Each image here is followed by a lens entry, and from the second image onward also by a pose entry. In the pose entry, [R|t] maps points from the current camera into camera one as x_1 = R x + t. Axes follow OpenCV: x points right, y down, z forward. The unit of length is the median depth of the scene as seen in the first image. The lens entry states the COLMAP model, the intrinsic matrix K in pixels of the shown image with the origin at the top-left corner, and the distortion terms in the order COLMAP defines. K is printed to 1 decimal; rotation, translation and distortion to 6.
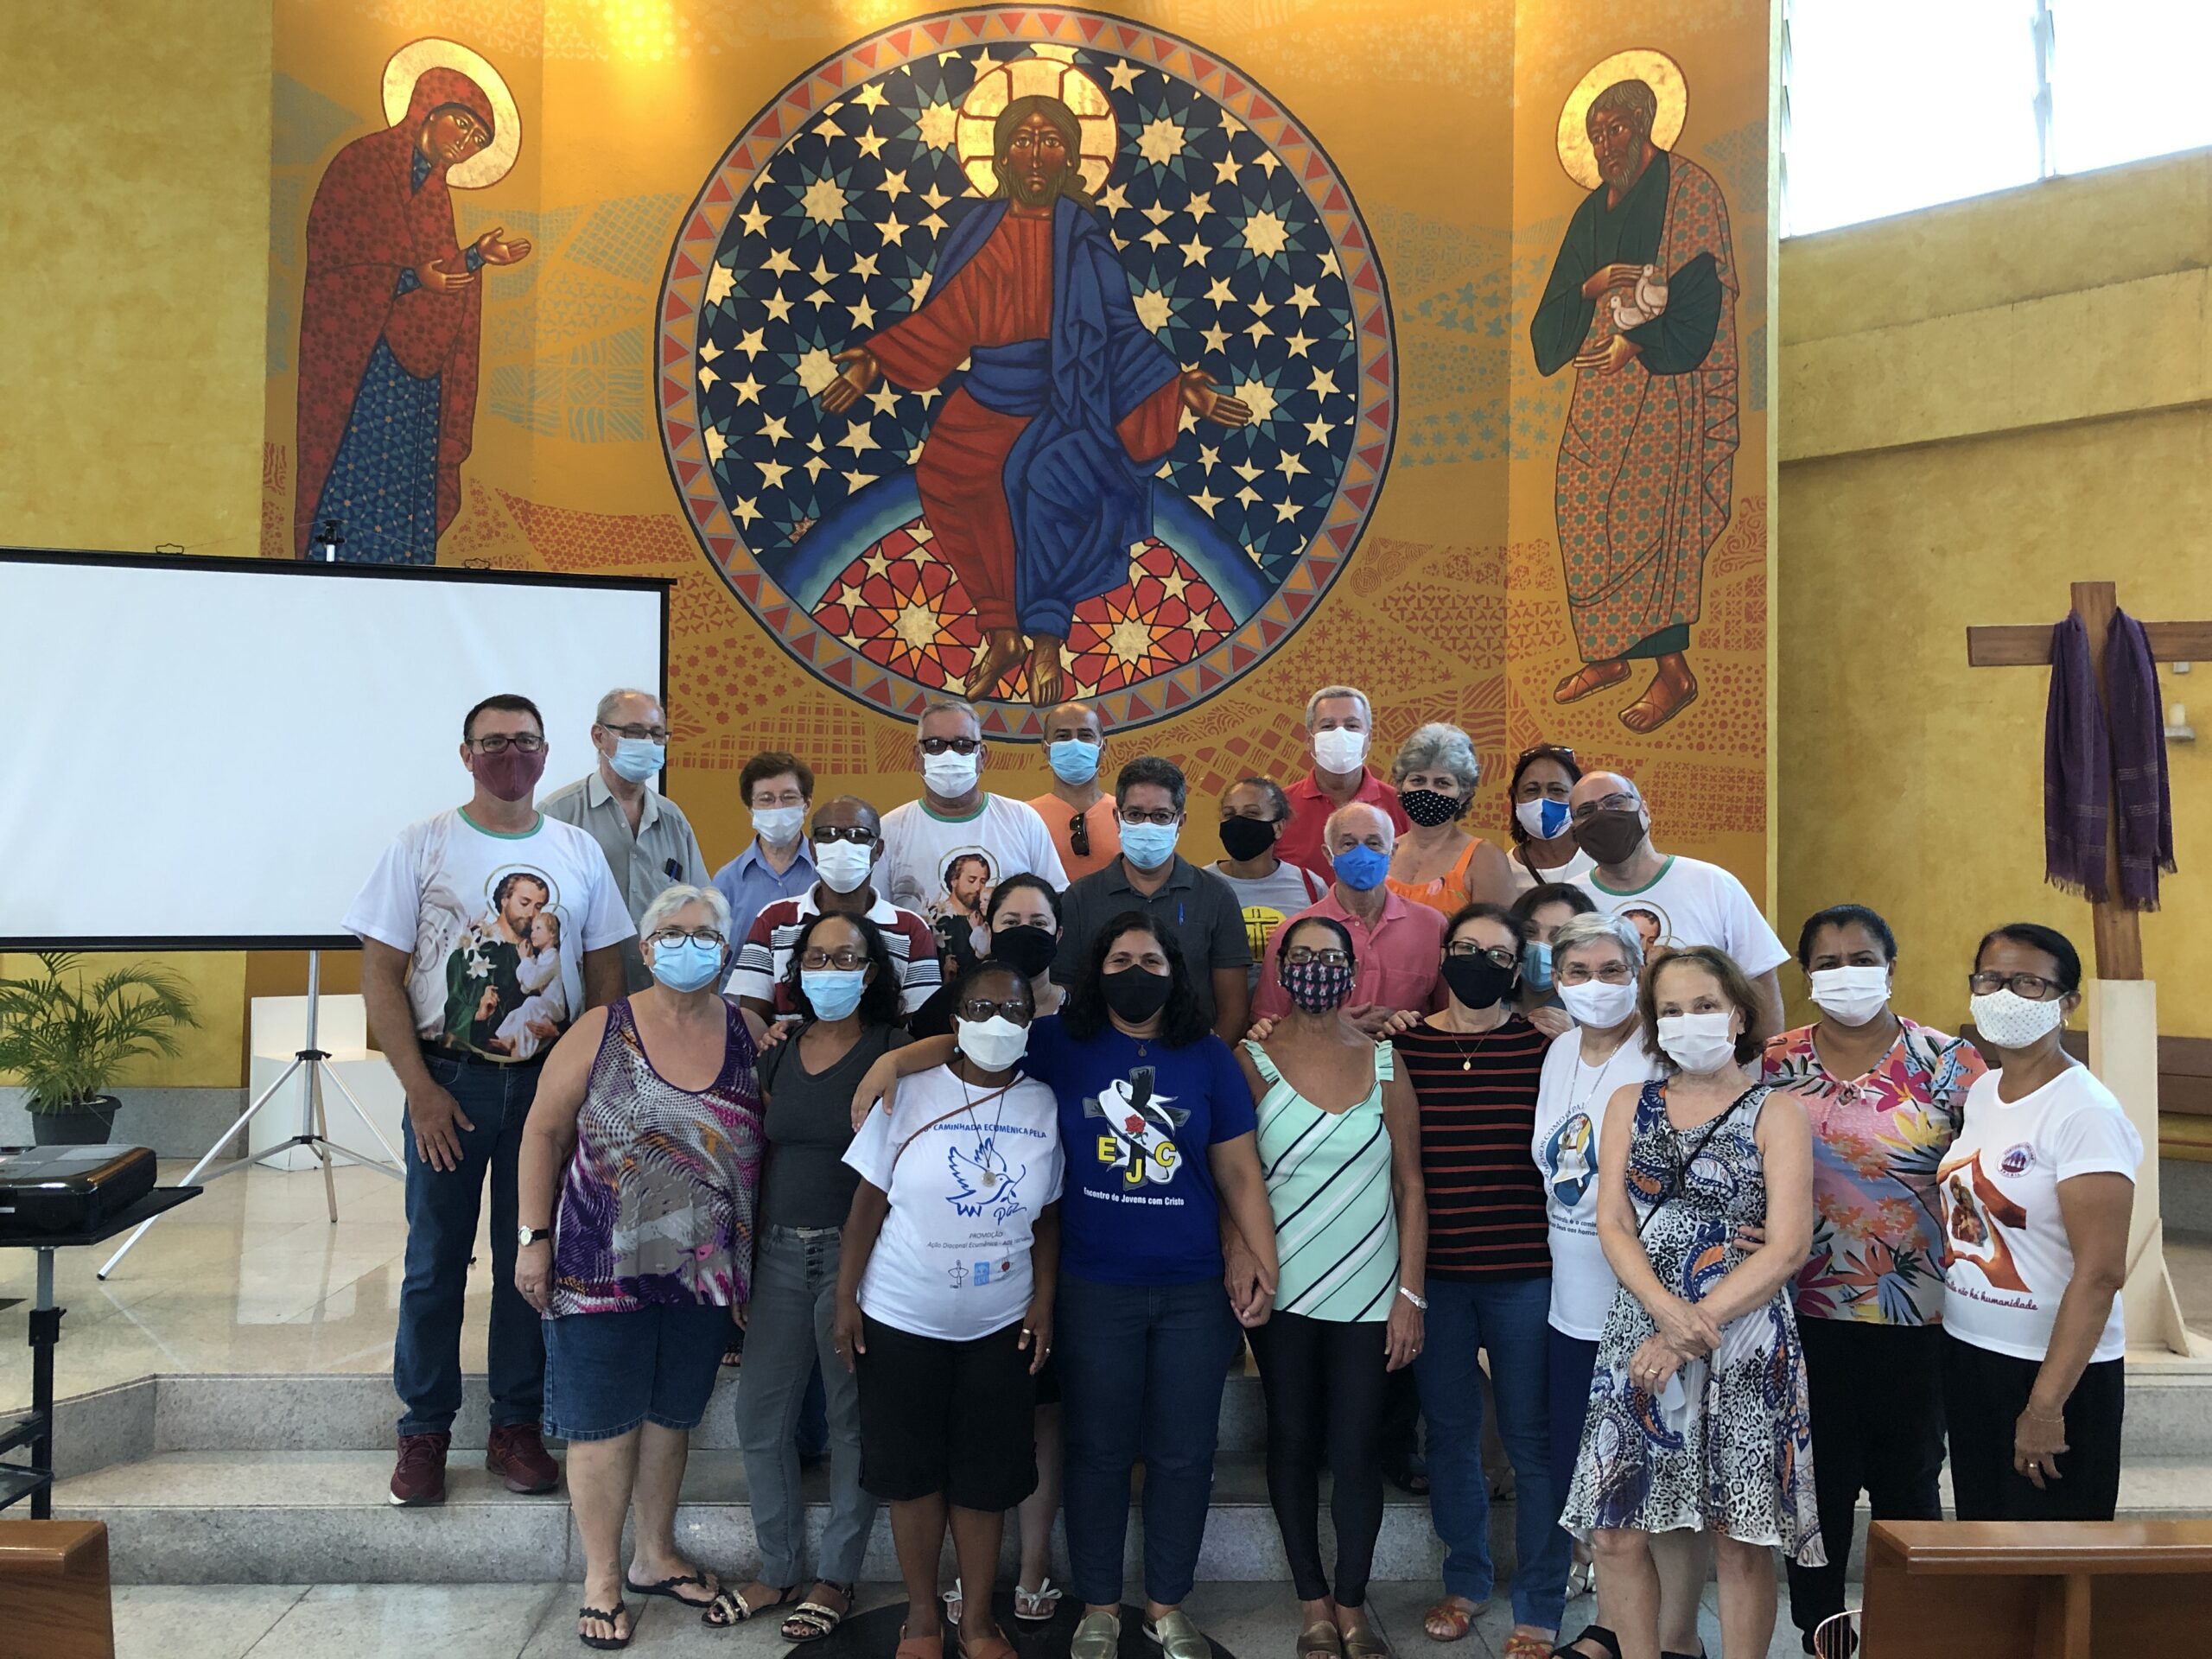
lens RADIAL K [[1831.2, 0, 1109.6], [0, 1831.2, 841.7], [0, 0, 1]] dist [-0.021087, 0.043682]
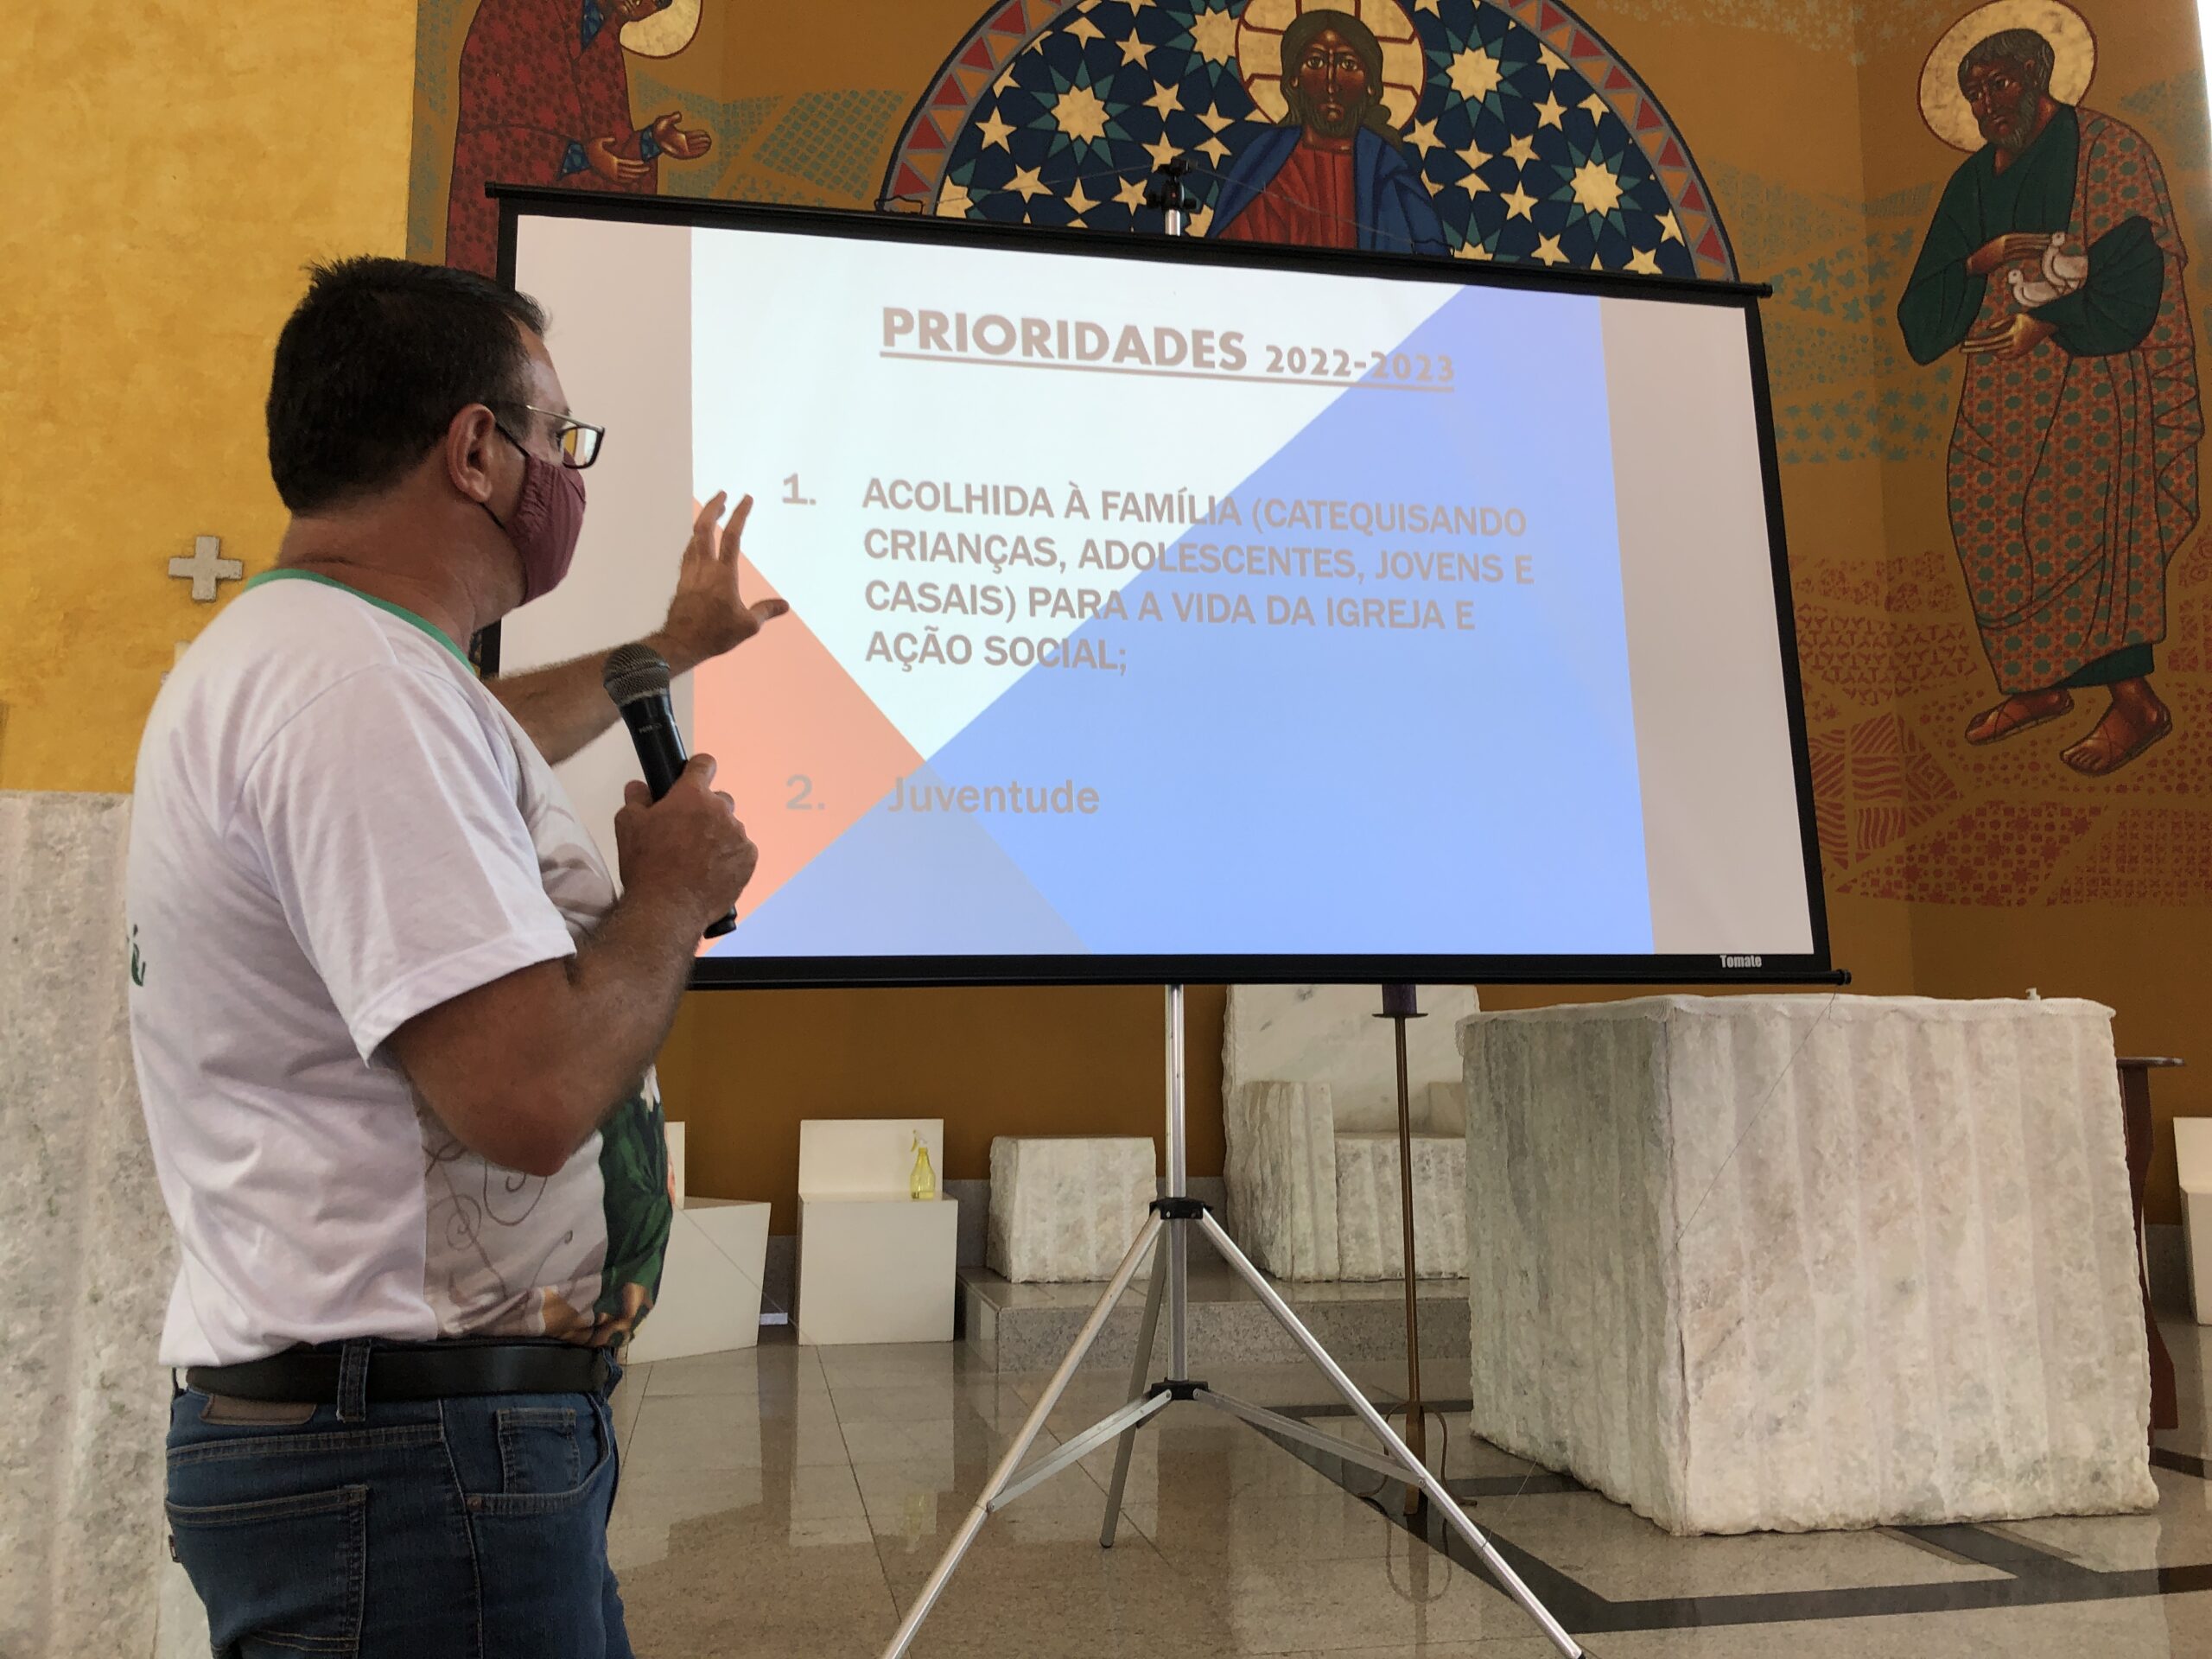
lens RADIAL K [[1831.2, 0, 1094.7], [0, 1831.2, 816.3], [0, 0, 1]] dist [-0.021087, 0.043682]
pose [[0.988345, 0.003438, 0.152194, -0.275808], [0.013573, 0.993773, -0.110592, 0.043127], [-0.151626, 0.111369, 0.982144, 0.255605]]
